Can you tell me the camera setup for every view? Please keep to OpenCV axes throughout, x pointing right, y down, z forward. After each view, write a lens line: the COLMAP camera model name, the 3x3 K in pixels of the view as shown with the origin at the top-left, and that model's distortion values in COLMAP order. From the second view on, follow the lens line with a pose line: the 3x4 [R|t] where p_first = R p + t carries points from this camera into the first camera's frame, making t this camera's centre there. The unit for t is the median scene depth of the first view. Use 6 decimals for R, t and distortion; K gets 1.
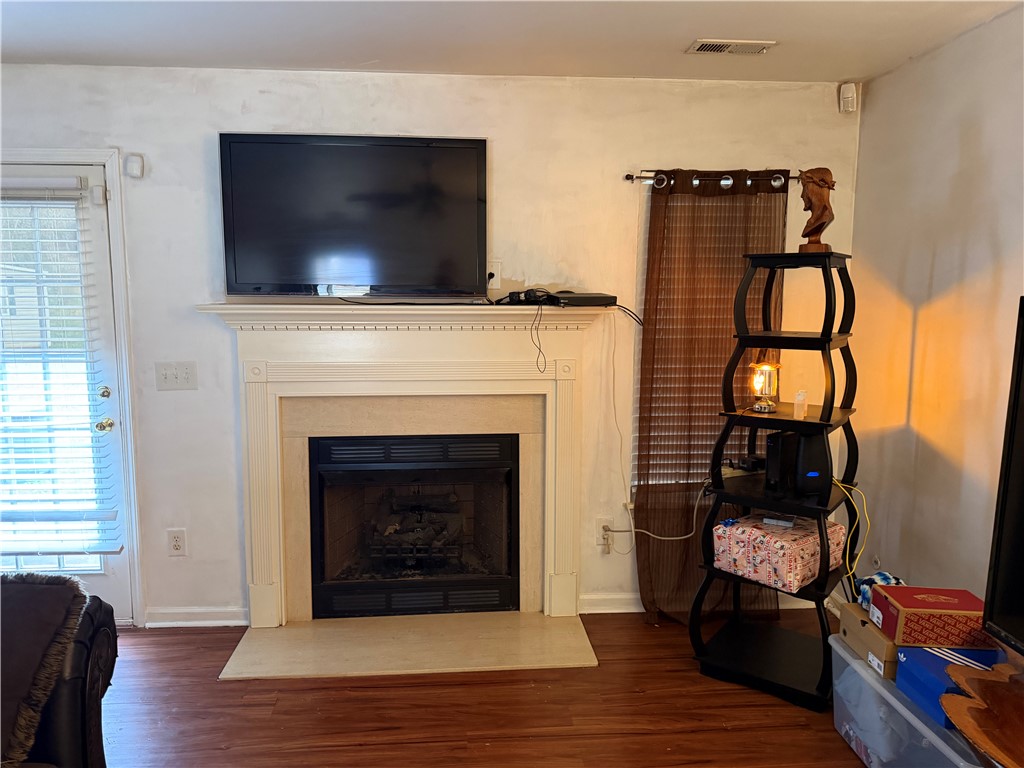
lens RADIAL K [[723.7, 0, 506.9], [0, 723.7, 384.3], [0, 0, 1]] dist [0.062912, -0.070603]
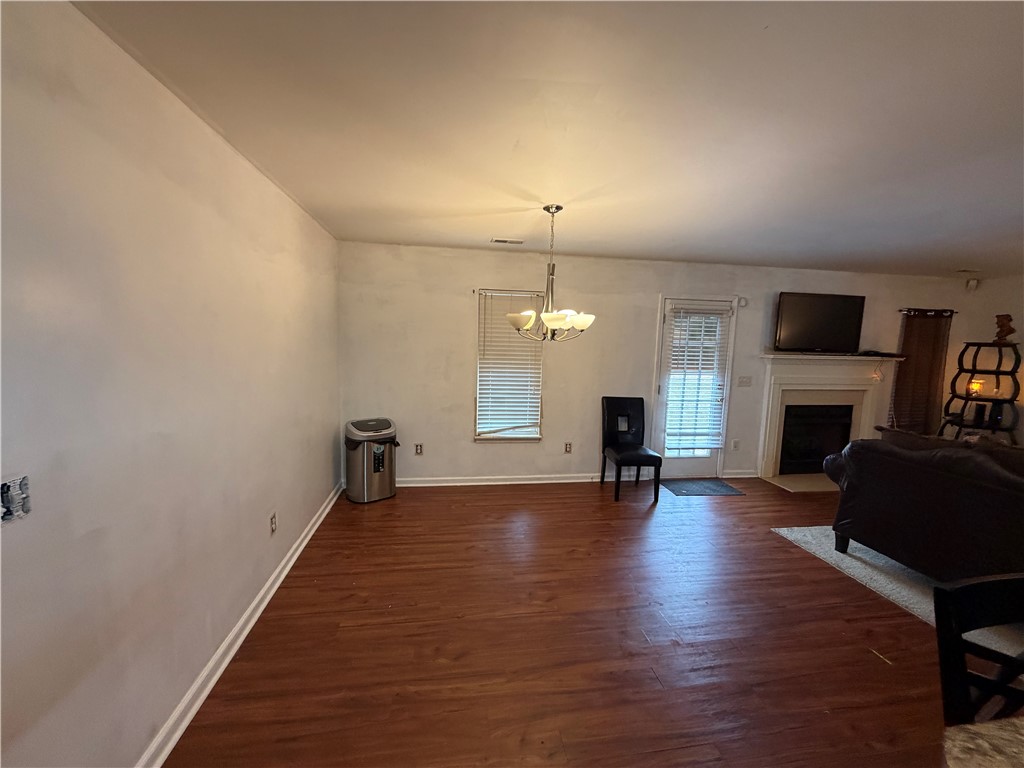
lens RADIAL K [[408.5, 0, 510.6], [0, 408.5, 383.2], [0, 0, 1]] dist [-0.000647, 0.000085]
pose [[0.996393, 0.015330, 0.083466, -1.440547], [-0.013869, 0.999741, -0.018058, 0.035423], [-0.083722, 0.016836, 0.996347, -0.401112]]
